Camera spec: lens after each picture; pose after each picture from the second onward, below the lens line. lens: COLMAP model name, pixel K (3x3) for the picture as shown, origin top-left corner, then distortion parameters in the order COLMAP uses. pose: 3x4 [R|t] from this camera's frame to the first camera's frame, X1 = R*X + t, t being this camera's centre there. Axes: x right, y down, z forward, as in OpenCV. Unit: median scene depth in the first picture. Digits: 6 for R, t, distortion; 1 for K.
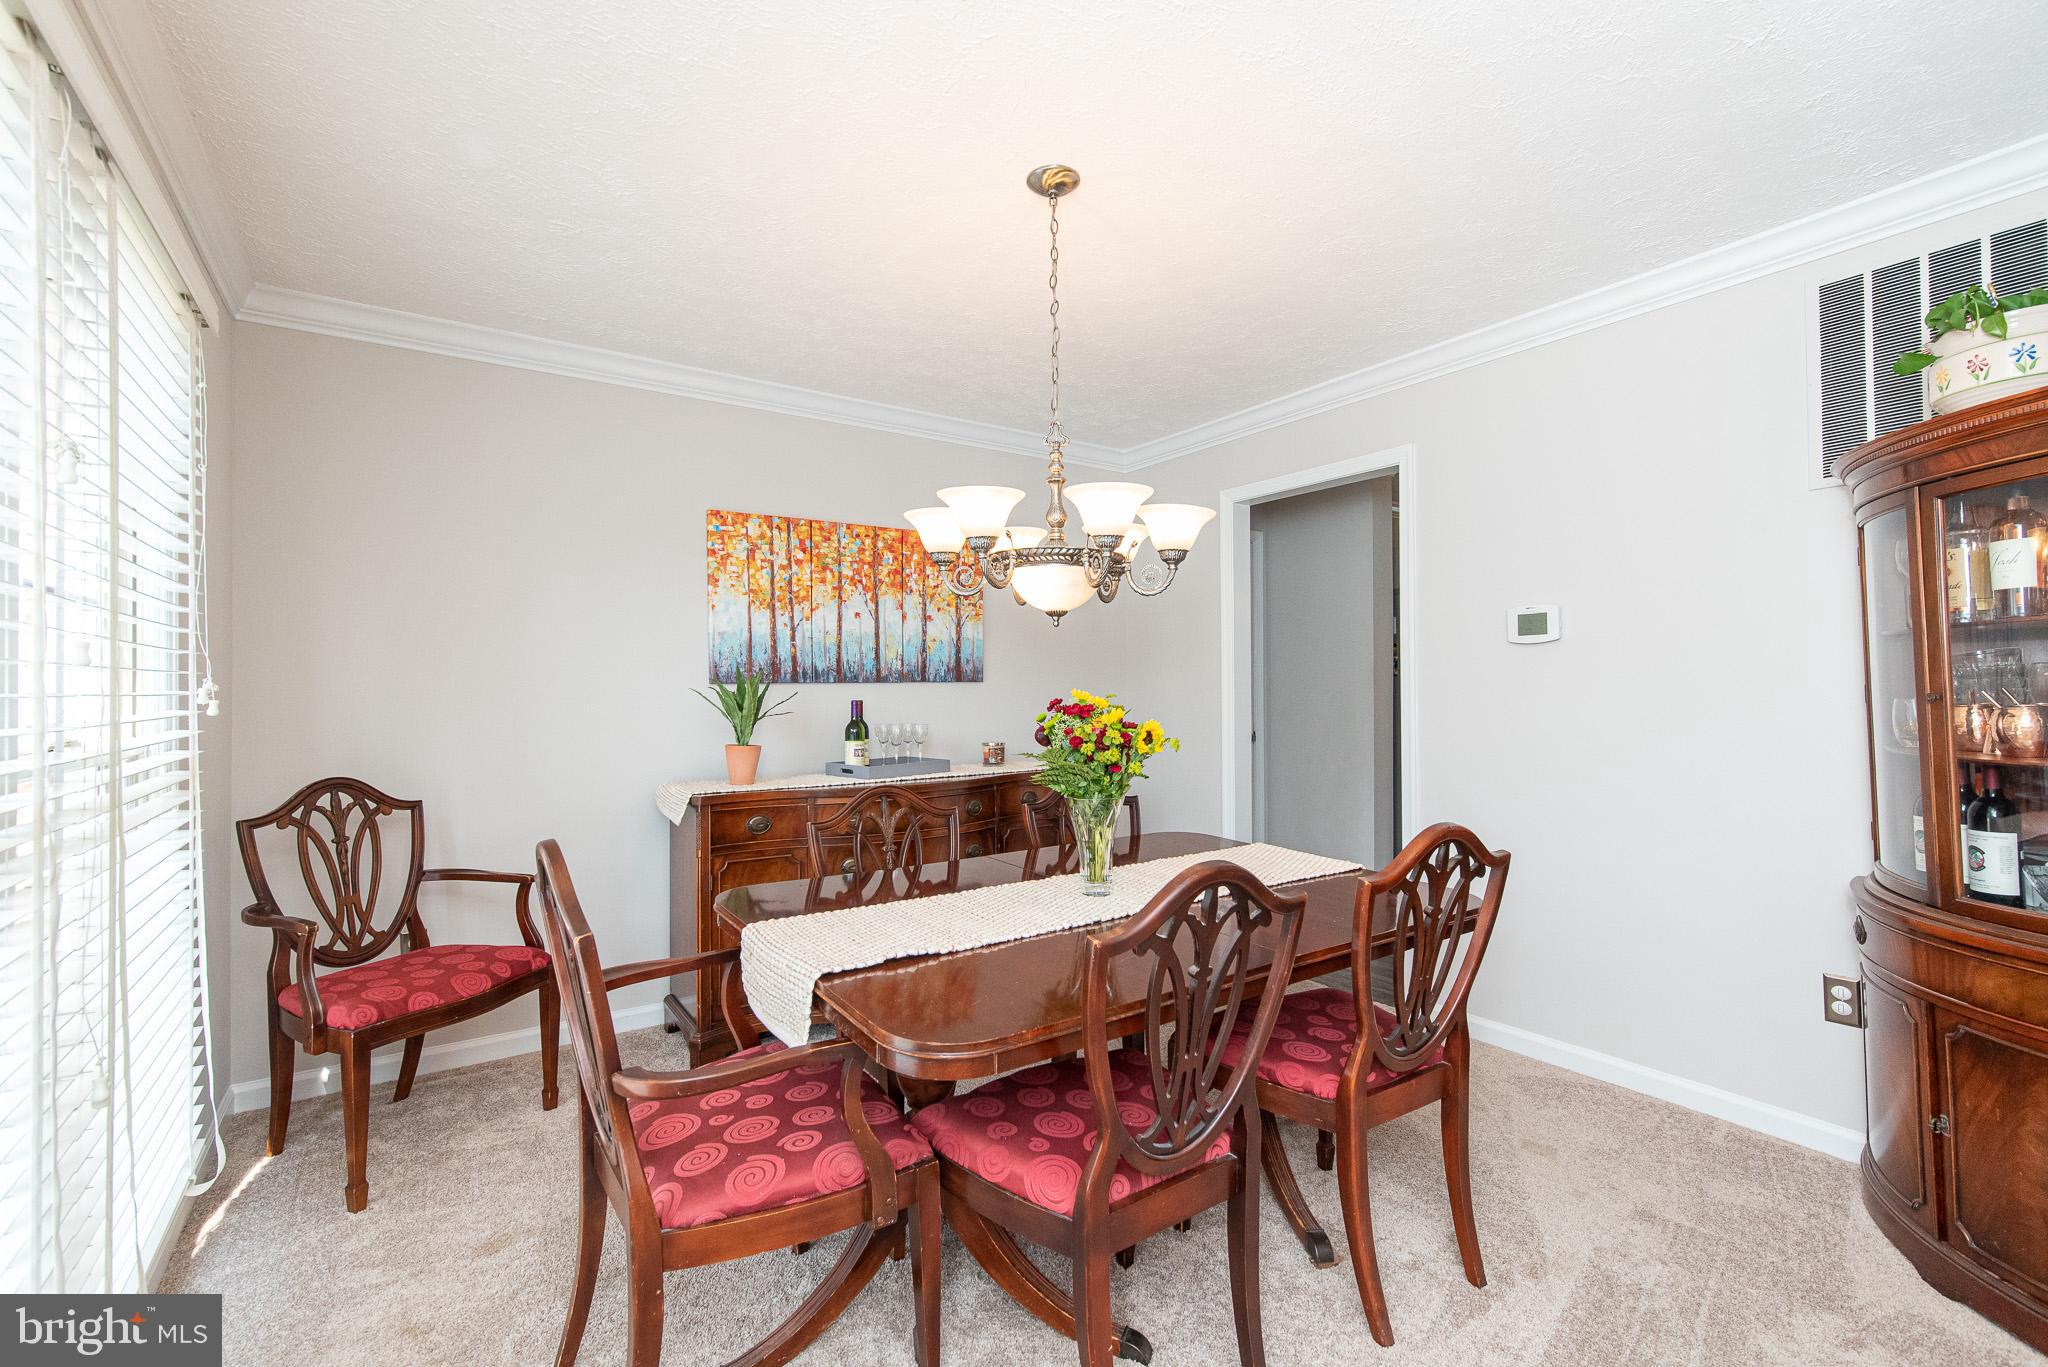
lens RADIAL K [[901.9, 0, 1022.2], [0, 901.9, 672.8], [0, 0, 1]] dist [-0.000414, -0.000235]
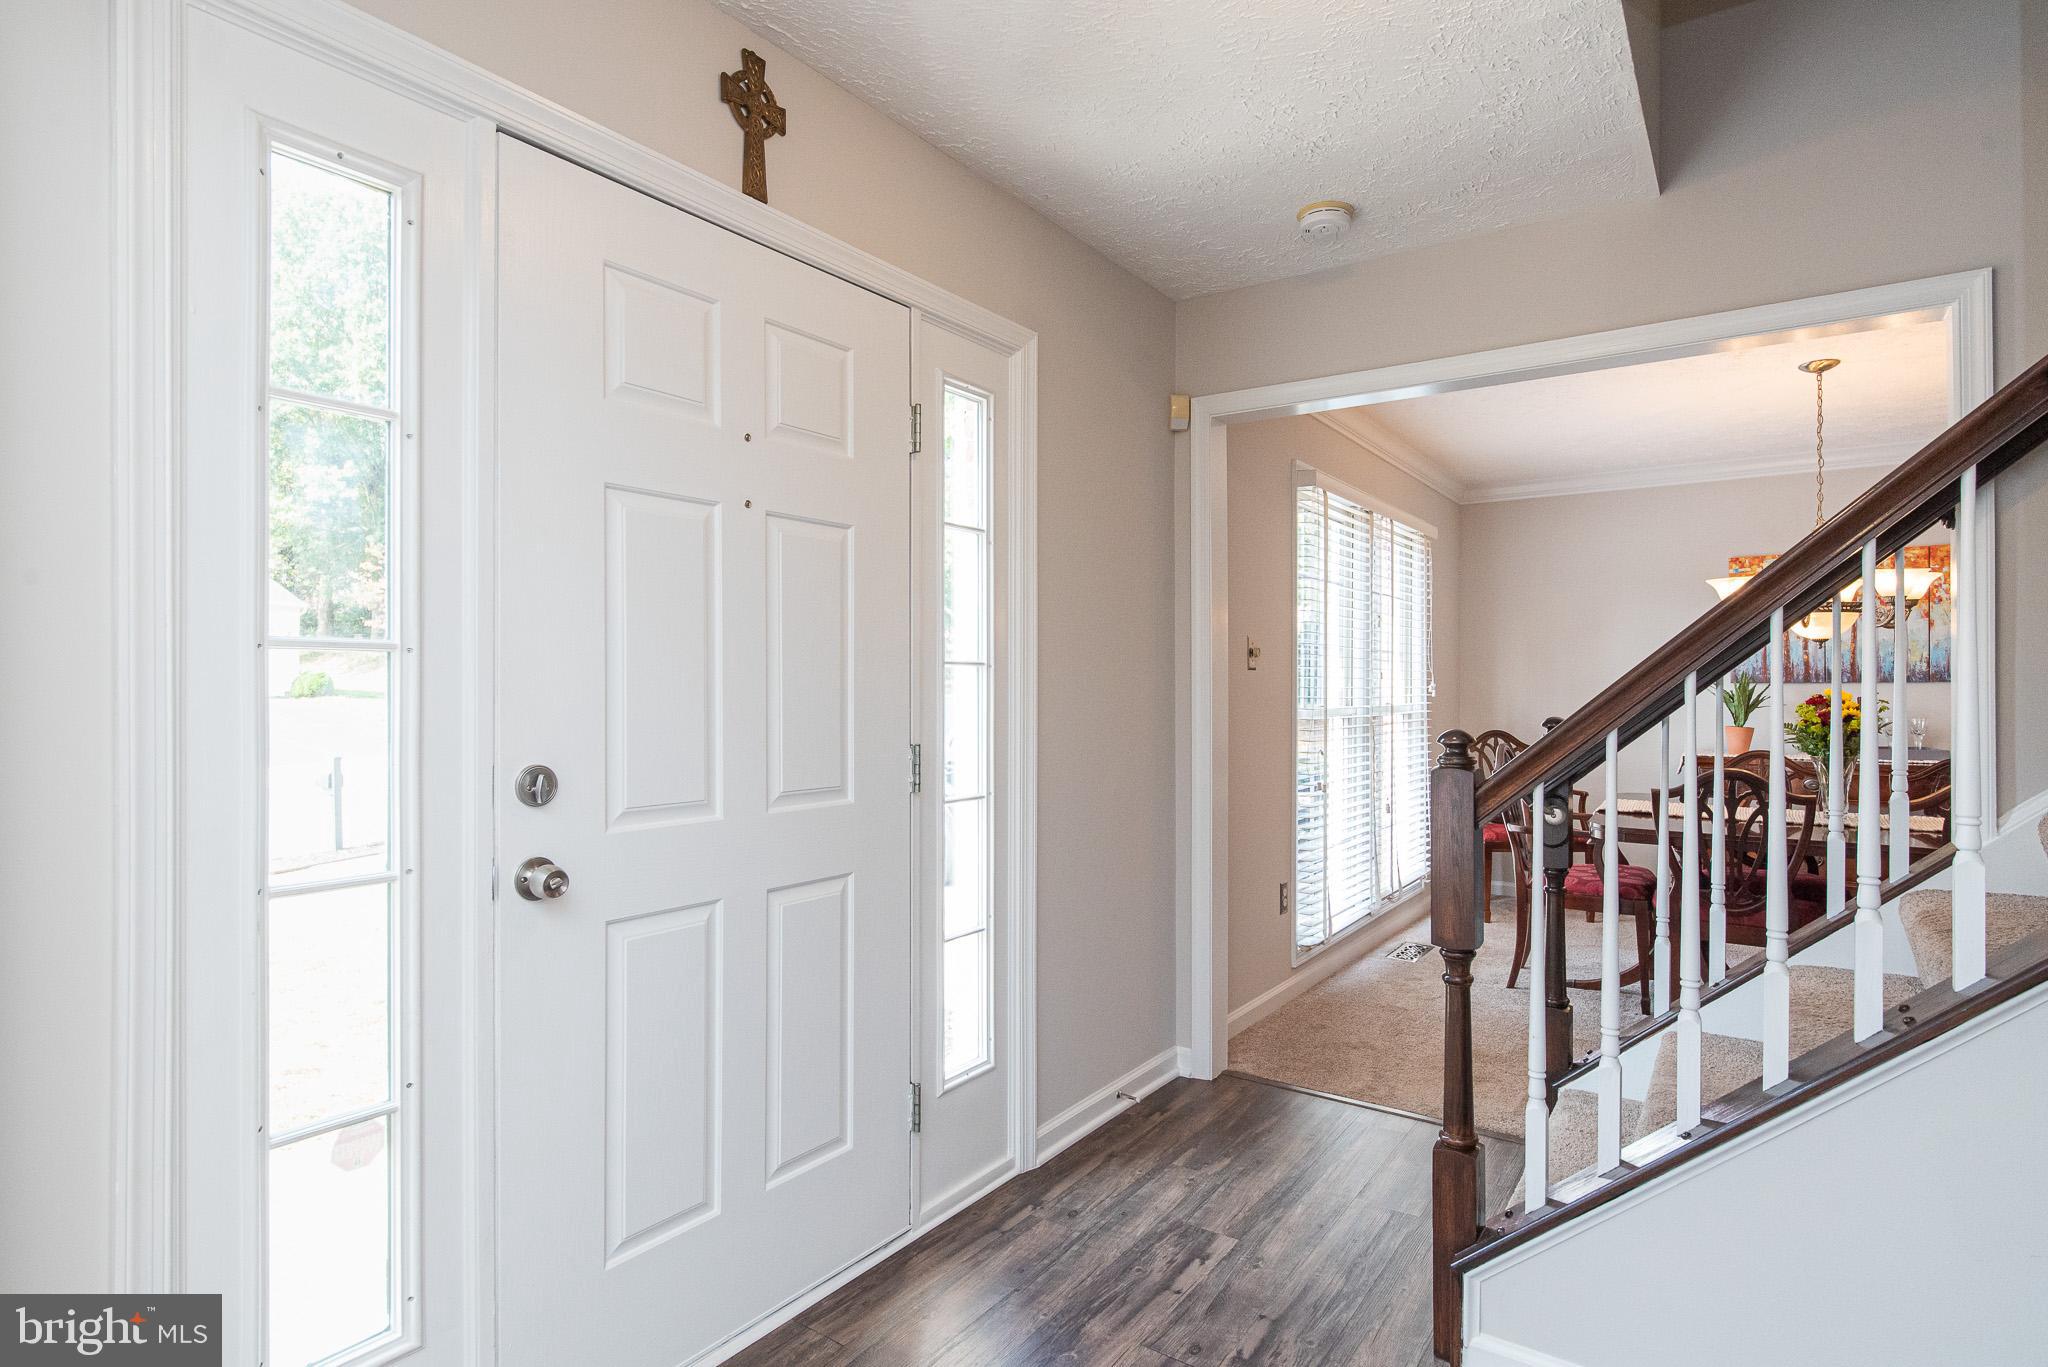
lens RADIAL K [[1066.3, 0, 1031.9], [0, 1066.3, 685.2], [0, 0, 1]] dist [-0.004302, -0.000848]
pose [[0.356186, 0.006806, -0.934390, 1.050213], [0.014104, 0.999820, 0.012659, -0.026544], [0.934309, -0.017688, 0.356026, -0.778140]]
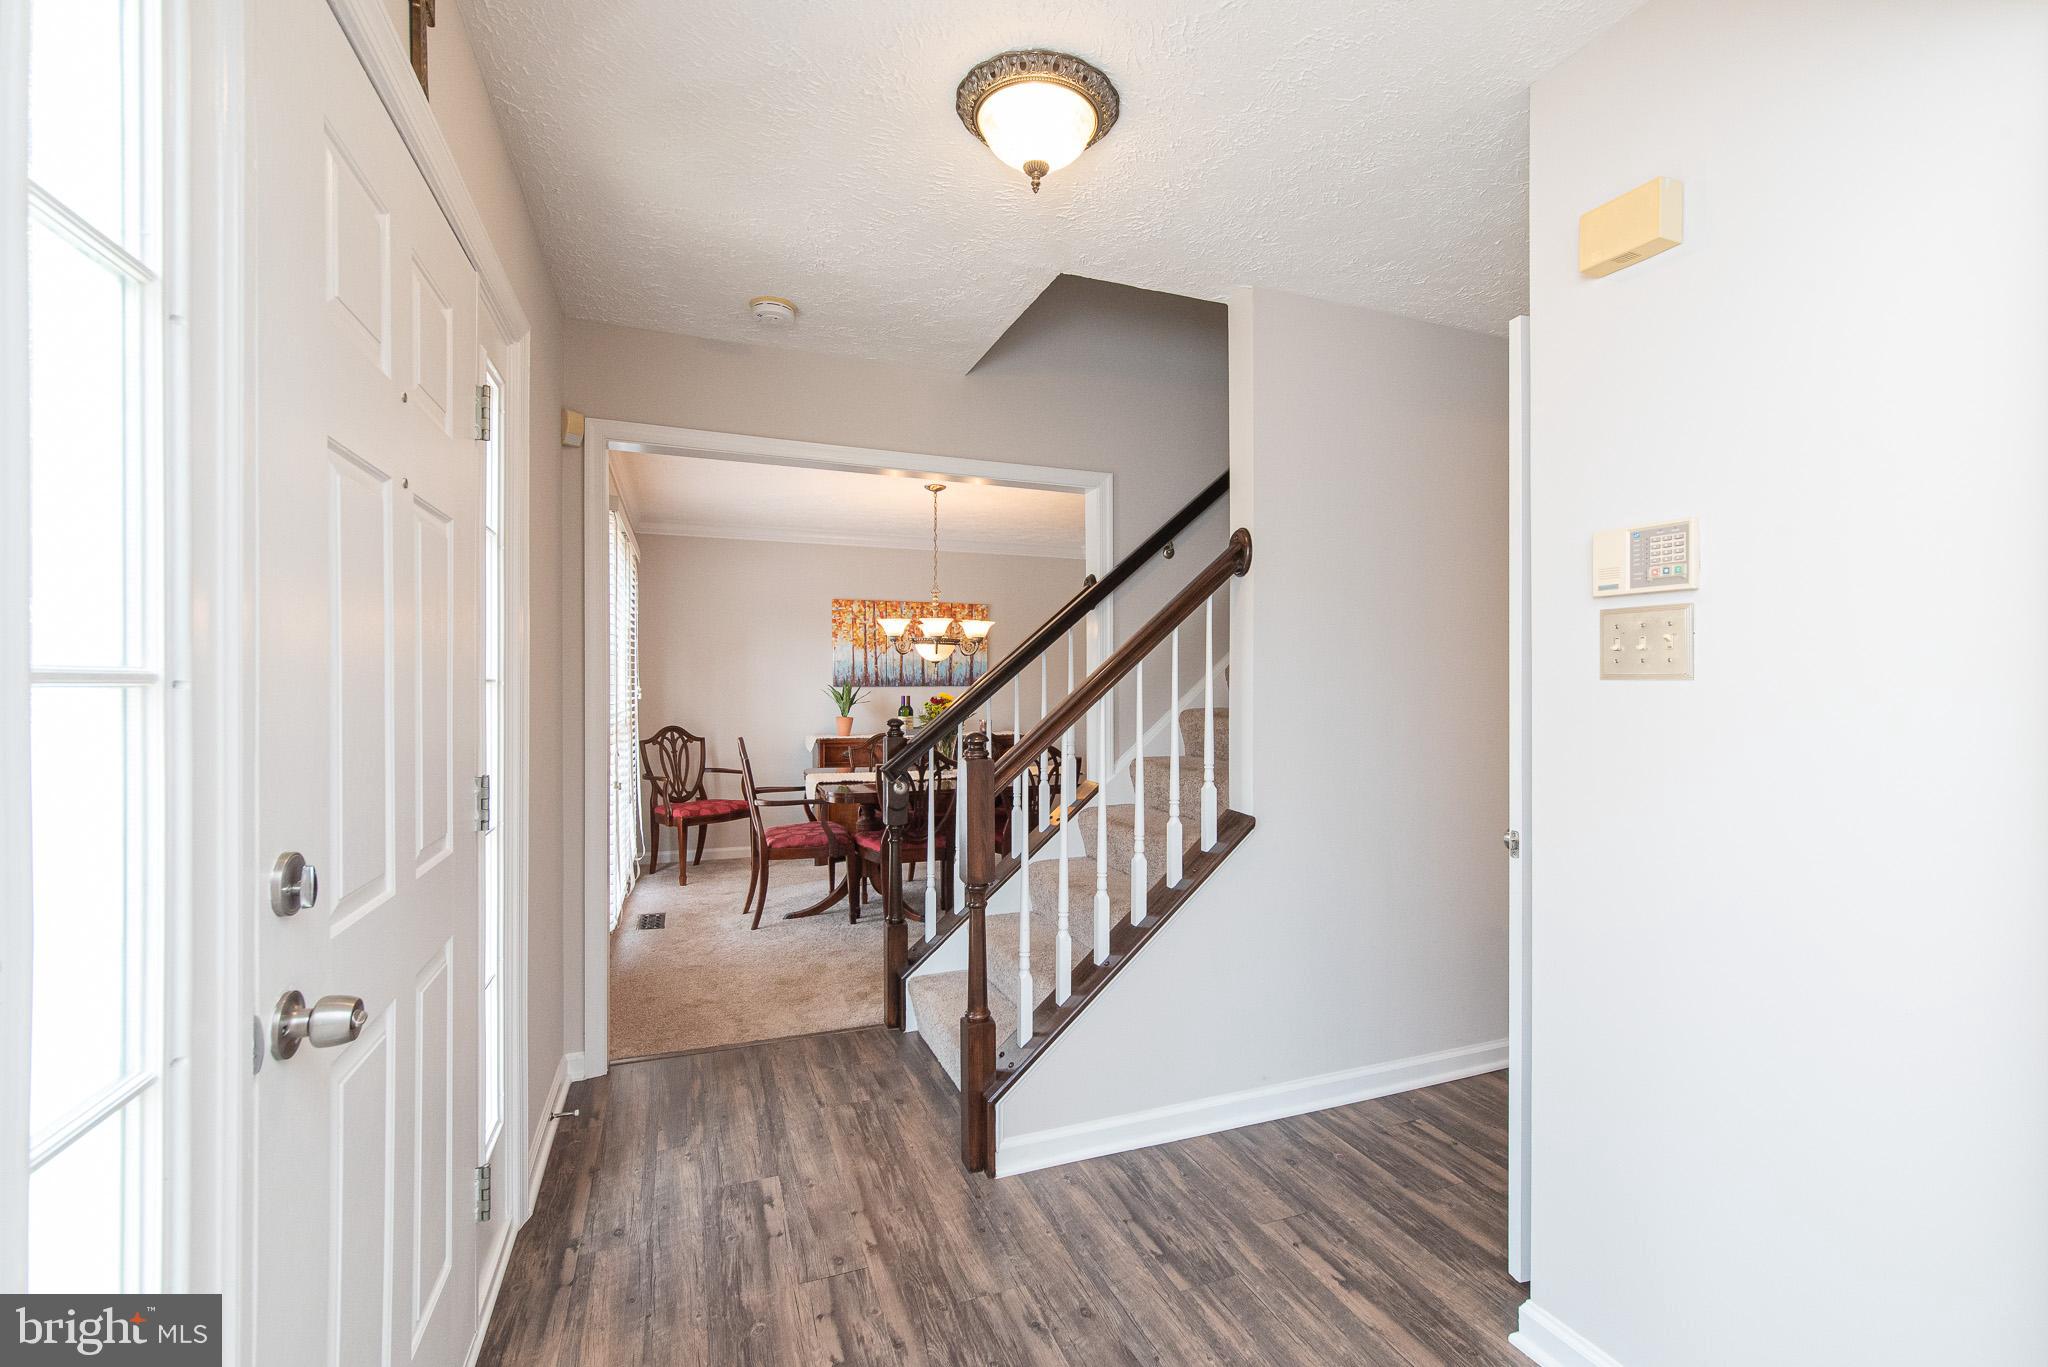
lens RADIAL K [[901.9, 0, 1061.9], [0, 901.9, 681.1], [0, 0, 1]] dist [-0.000414, -0.000235]
pose [[0.979439, 0.010025, -0.201493, 0.720417], [-0.006565, 0.999819, 0.017835, -0.050914], [0.201636, -0.016146, 0.979328, -1.115325]]
